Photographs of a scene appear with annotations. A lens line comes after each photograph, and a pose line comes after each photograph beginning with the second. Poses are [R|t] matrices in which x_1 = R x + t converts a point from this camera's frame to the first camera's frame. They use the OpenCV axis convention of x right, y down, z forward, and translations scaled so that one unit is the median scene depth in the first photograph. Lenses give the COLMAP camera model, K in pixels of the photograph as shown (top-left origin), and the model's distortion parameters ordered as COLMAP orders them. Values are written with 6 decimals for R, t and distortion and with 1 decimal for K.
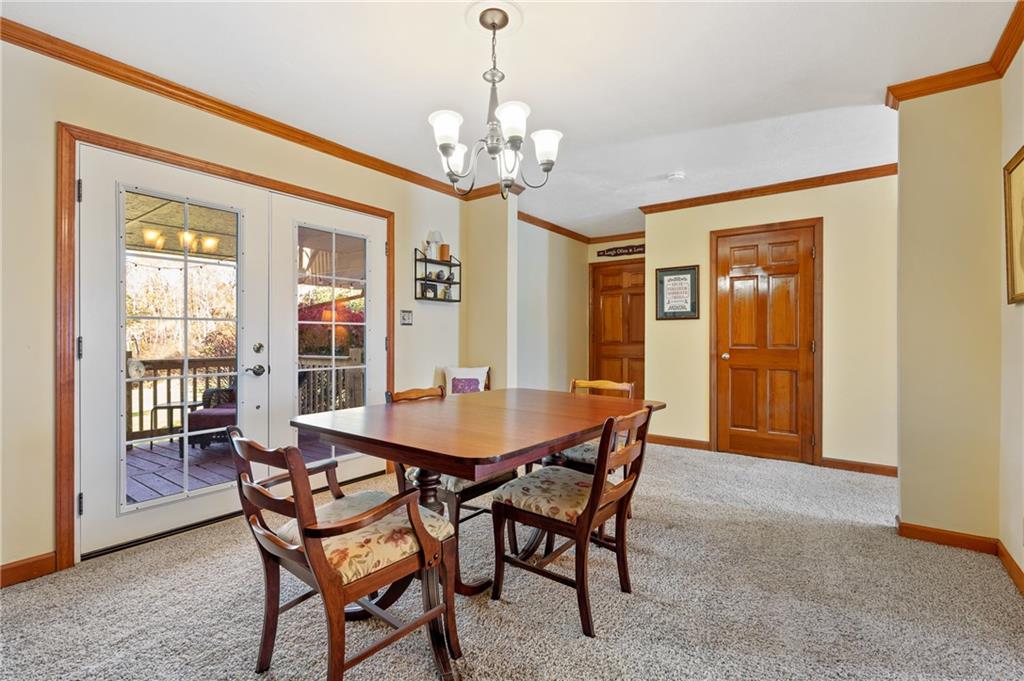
lens RADIAL K [[463.6, 0, 516.2], [0, 463.6, 338.9], [0, 0, 1]] dist [-0.000992, -0.000244]
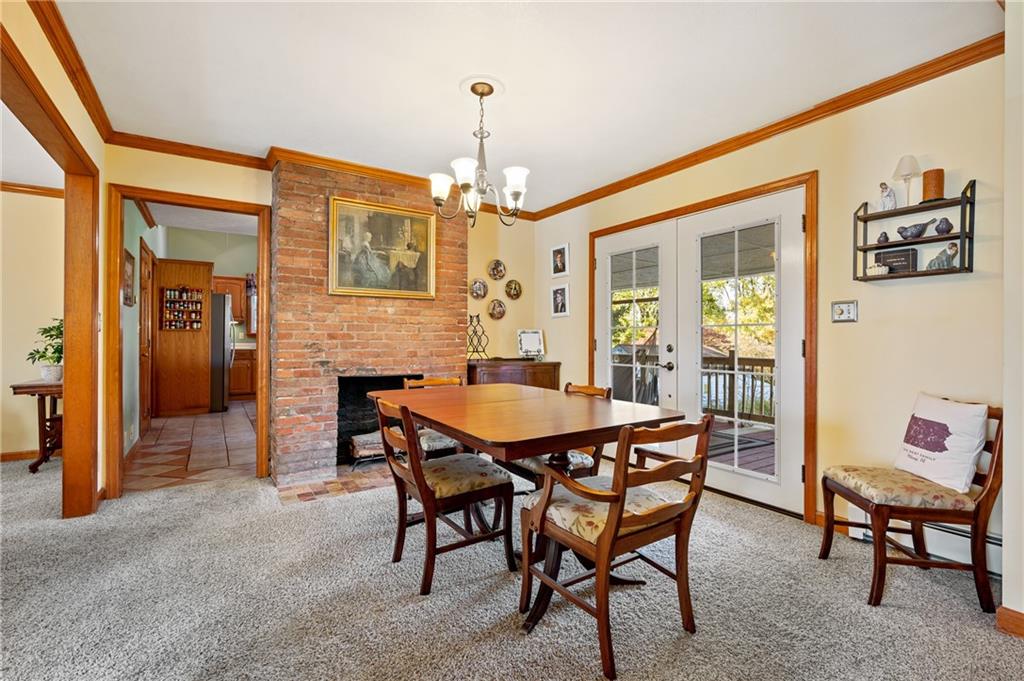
lens RADIAL K [[463.6, 0, 516.2], [0, 463.6, 338.9], [0, 0, 1]] dist [-0.000992, -0.000244]
pose [[-0.343516, -0.000658, -0.939147, 0.734192], [-0.003426, 0.999994, 0.000552, -0.005086], [0.939141, 0.003408, -0.343516, 1.009987]]
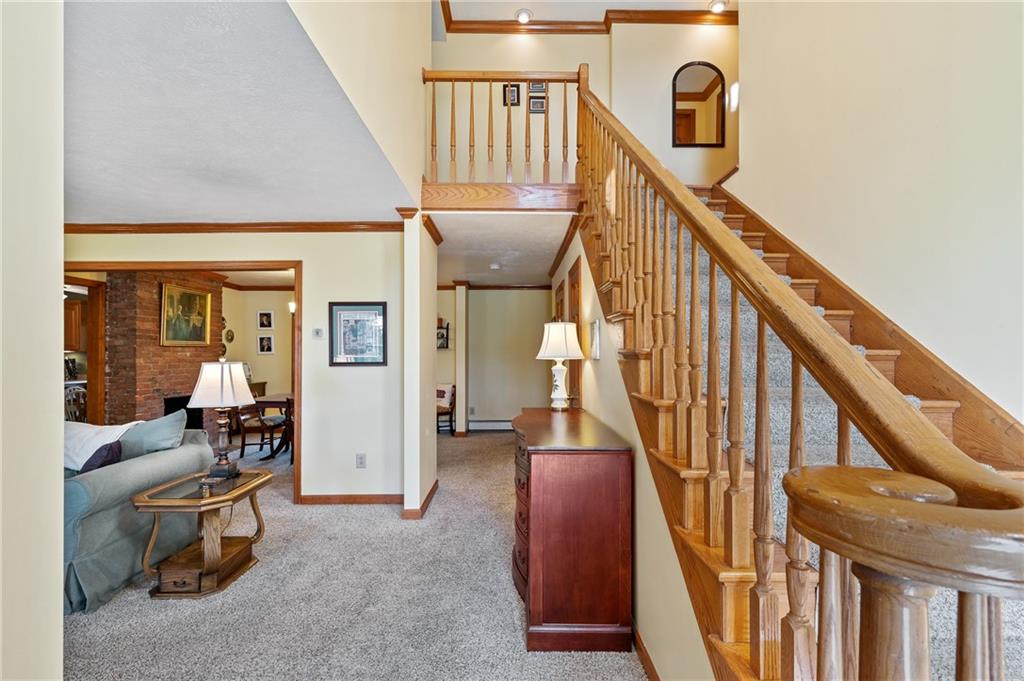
lens RADIAL K [[463.6, 0, 516.2], [0, 463.6, 338.9], [0, 0, 1]] dist [-0.000992, -0.000244]
pose [[0.607063, -0.021476, -0.794363, 2.174441], [0.000199, 0.999639, -0.026873, -0.098560], [0.794654, 0.016156, 0.606848, 0.113519]]
